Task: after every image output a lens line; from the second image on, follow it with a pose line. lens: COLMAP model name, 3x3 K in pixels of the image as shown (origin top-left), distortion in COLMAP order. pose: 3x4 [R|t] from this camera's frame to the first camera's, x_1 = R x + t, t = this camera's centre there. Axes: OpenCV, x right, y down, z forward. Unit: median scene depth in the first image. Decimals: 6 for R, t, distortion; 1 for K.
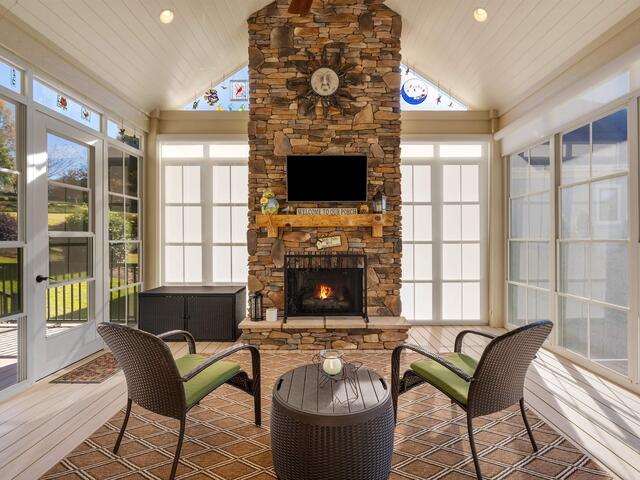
lens RADIAL K [[324.2, 0, 325.3], [0, 324.2, 238.4], [0, 0, 1]] dist [-0.006178, 0.000379]
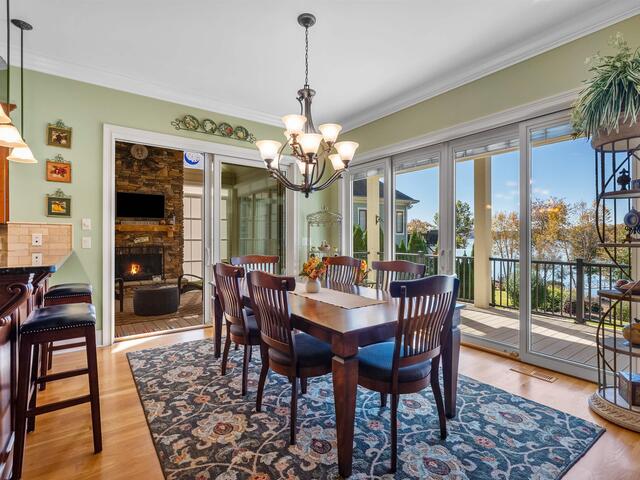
lens RADIAL K [[324.2, 0, 324.5], [0, 324.2, 237.8], [0, 0, 1]] dist [-0.006178, 0.000379]
pose [[0.807074, 0.004885, 0.590429, -0.230489], [-0.003369, 0.999988, -0.003667, 0.003732], [-0.590440, 0.000970, 0.807081, -1.071526]]
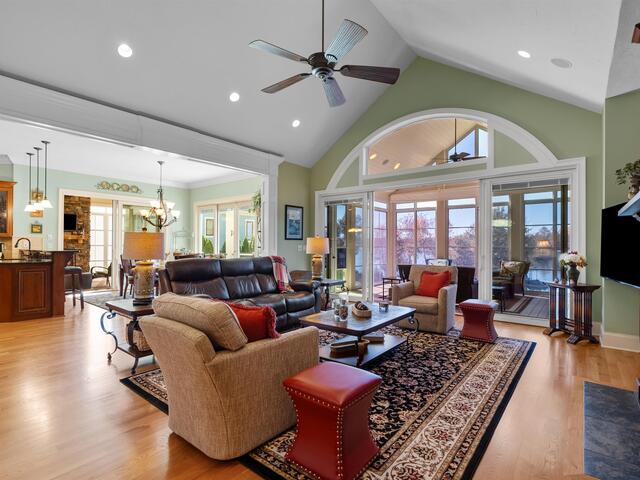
lens RADIAL K [[324.2, 0, 326.0], [0, 324.2, 241.7], [0, 0, 1]] dist [-0.006178, 0.000379]
pose [[0.620388, 0.016448, 0.784122, -0.685292], [-0.007491, 0.999859, -0.015046, 0.007280], [-0.784259, 0.003460, 0.620424, -2.304141]]
